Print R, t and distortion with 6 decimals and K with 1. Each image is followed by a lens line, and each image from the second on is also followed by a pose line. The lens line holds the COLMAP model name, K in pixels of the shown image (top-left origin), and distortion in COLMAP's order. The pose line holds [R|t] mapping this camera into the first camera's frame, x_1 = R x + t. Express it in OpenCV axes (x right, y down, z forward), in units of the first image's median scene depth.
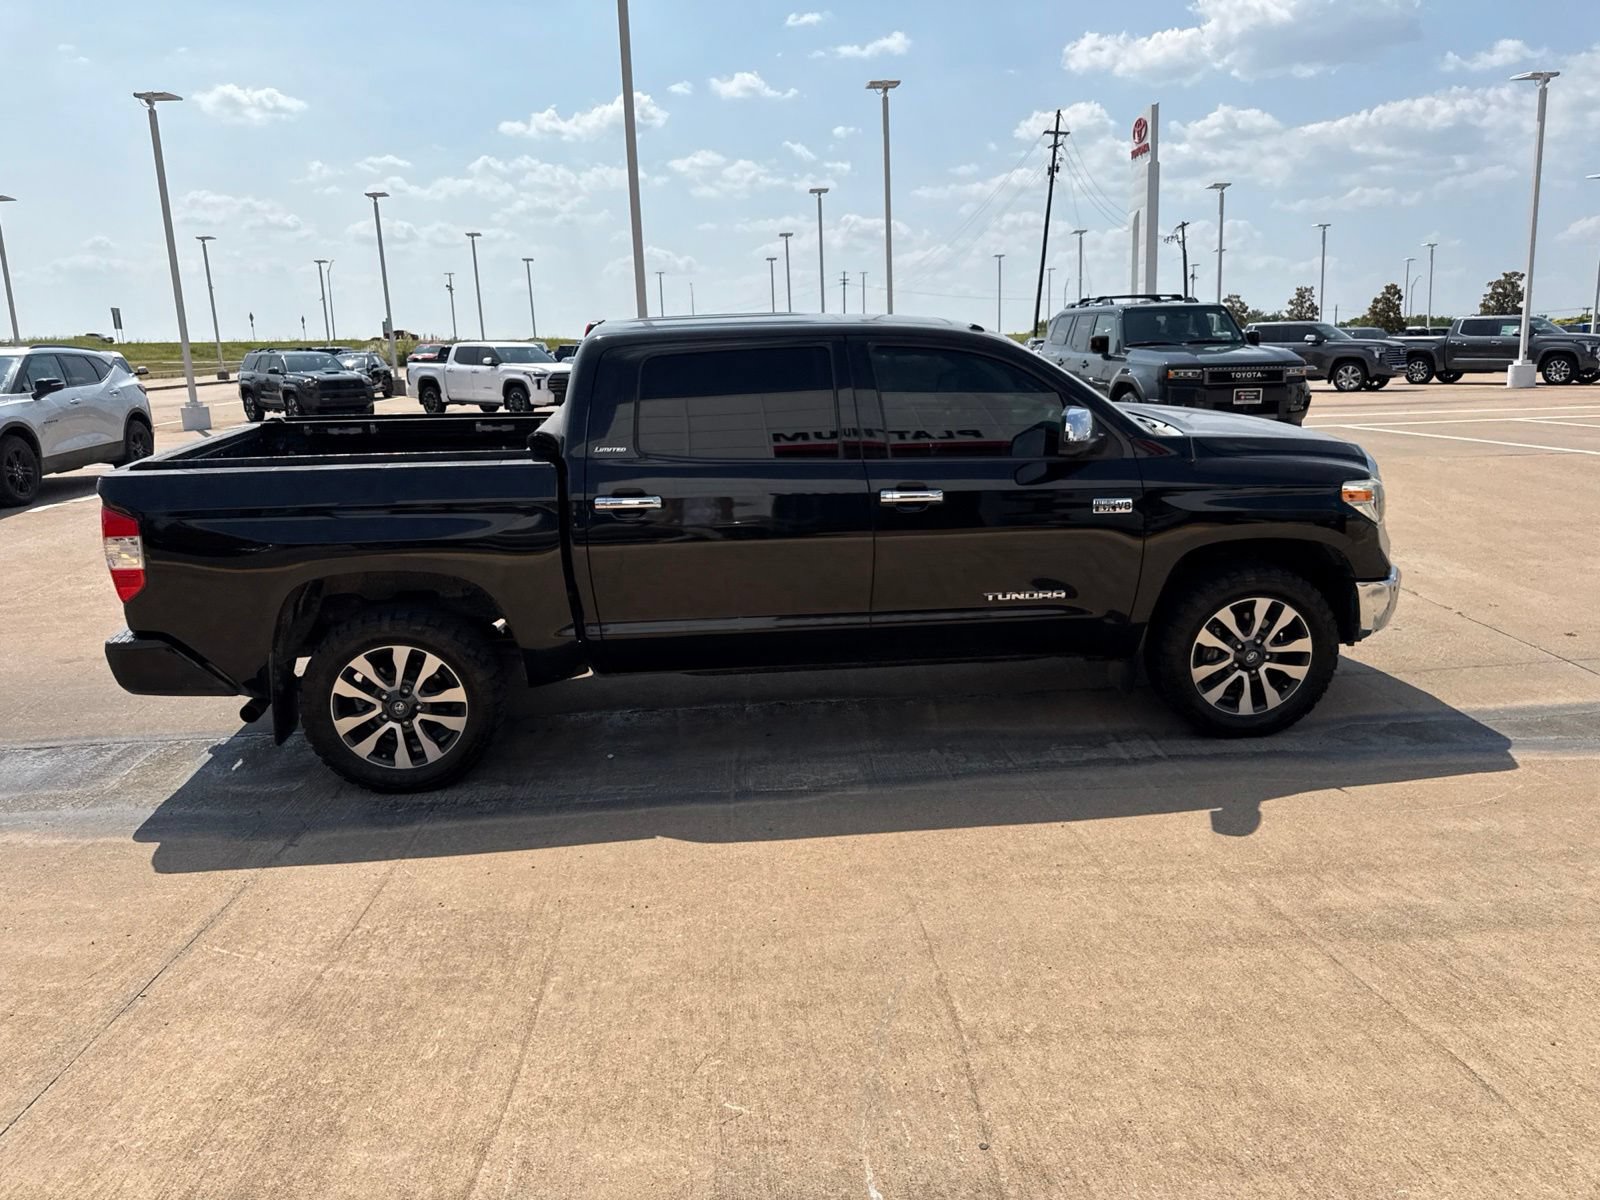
lens RADIAL K [[1142.5, 0, 796.0], [0, 1142.5, 584.0], [0, 0, 1]] dist [0.007910, -0.008606]
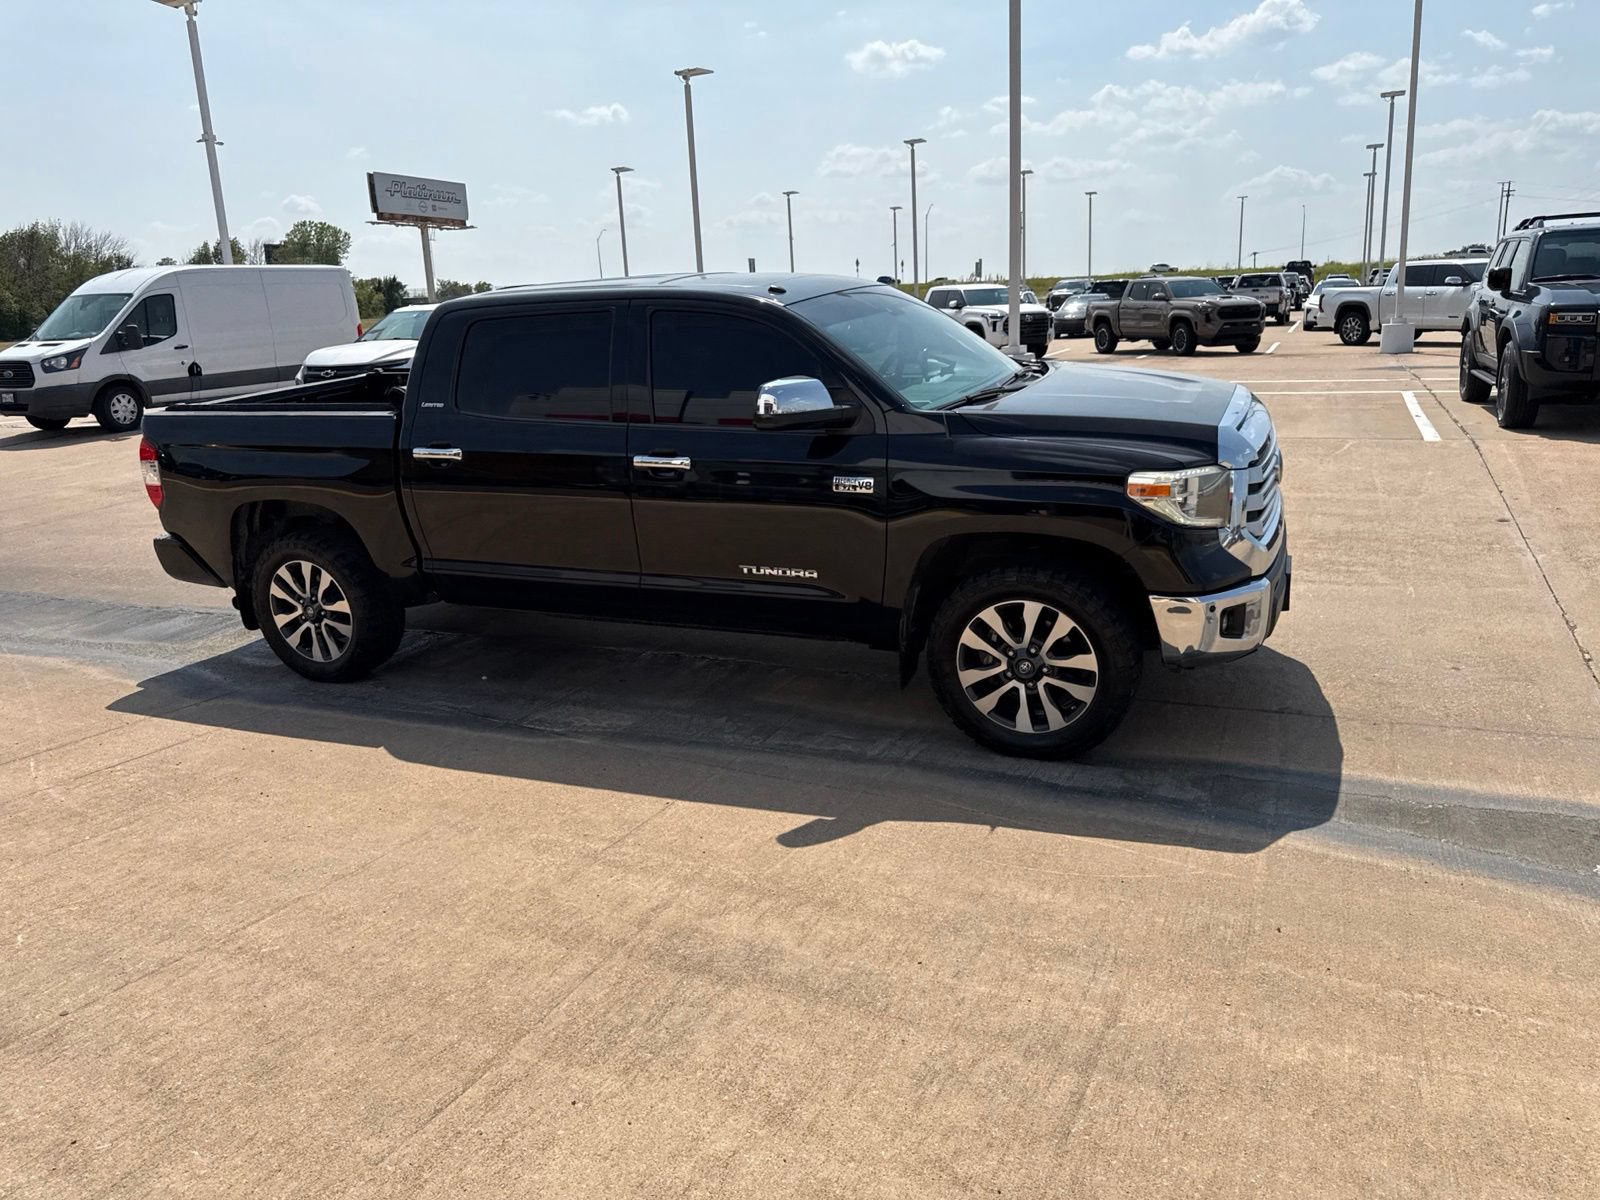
lens RADIAL K [[1143.9, 0, 797.5], [0, 1143.9, 584.3], [0, 0, 1]] dist [0.017223, -0.020694]
pose [[0.874931, 0.103841, -0.472982, 0.690478], [-0.078606, 0.994239, 0.072875, -0.052030], [0.477824, -0.026581, 0.878053, 0.165558]]
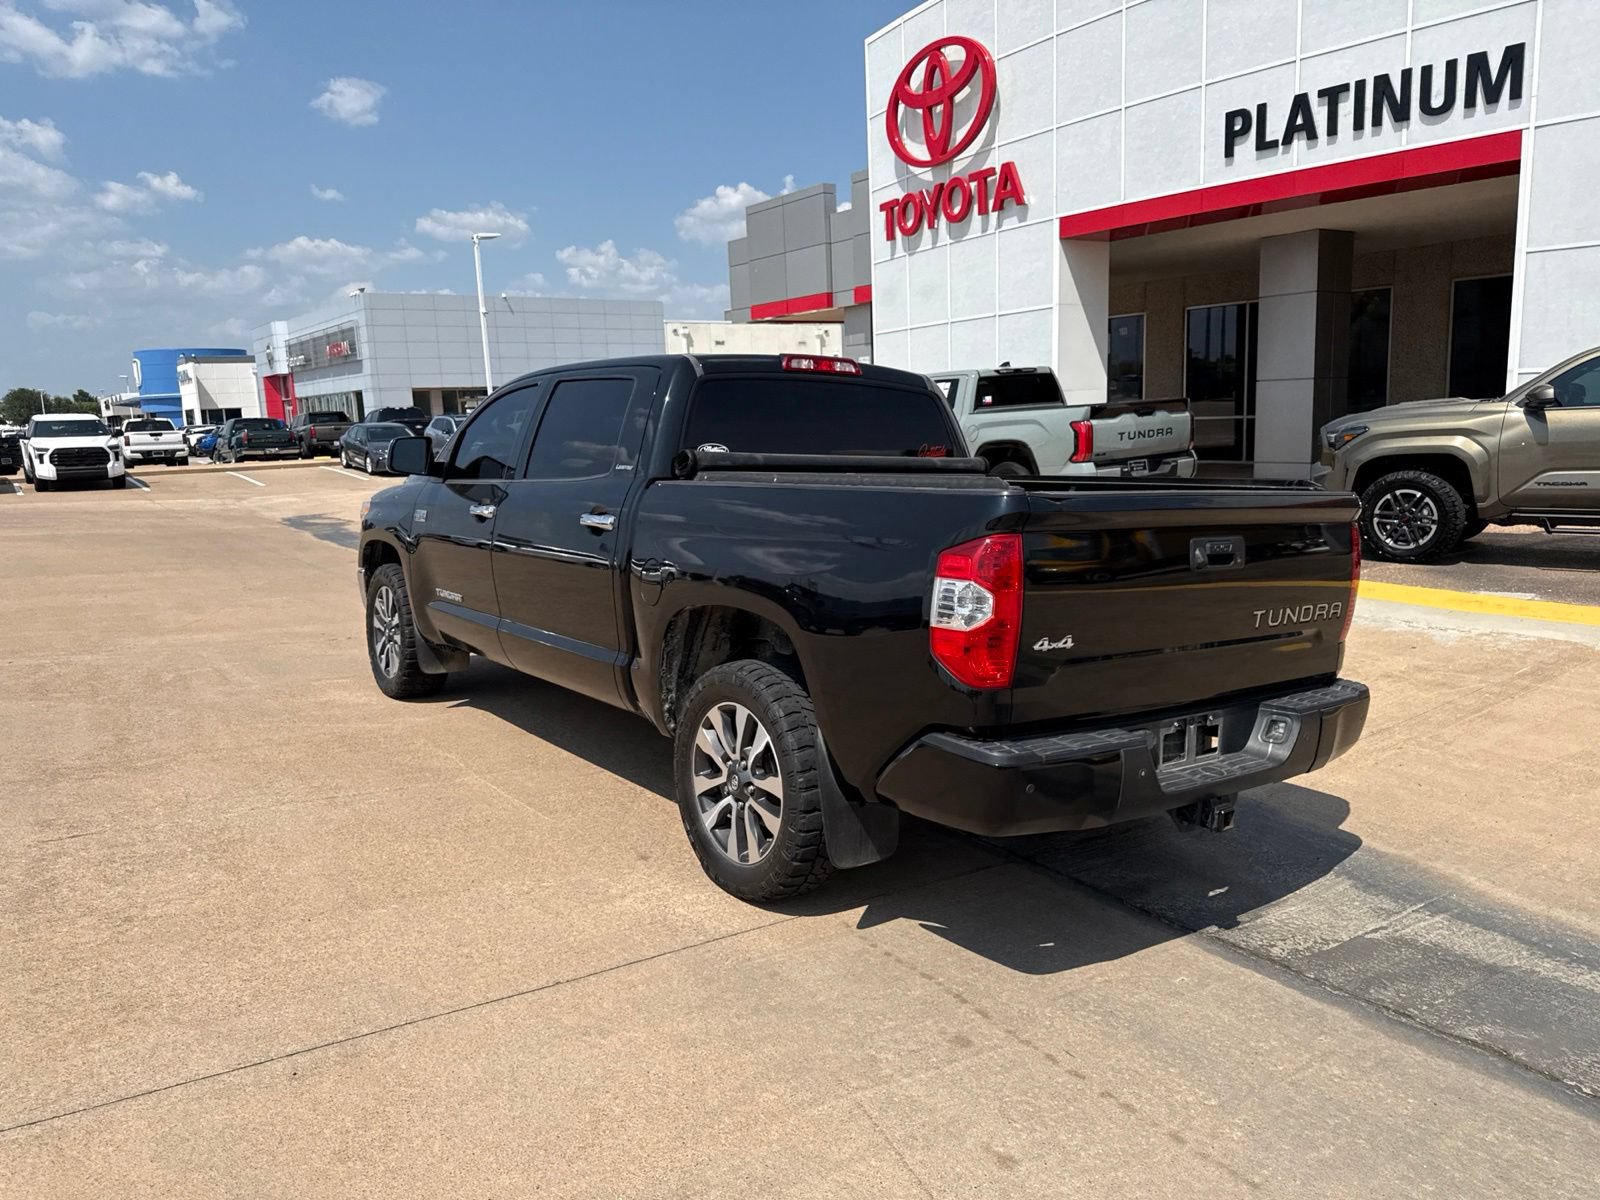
lens RADIAL K [[1135.3, 0, 795.5], [0, 1135.3, 599.7], [0, 0, 1]] dist [0.019070, -0.021987]
pose [[-0.517303, -0.091583, 0.850888, -1.069102], [0.213927, 0.948855, 0.232185, -0.290908], [-0.828633, 0.302138, -0.471253, 1.686317]]
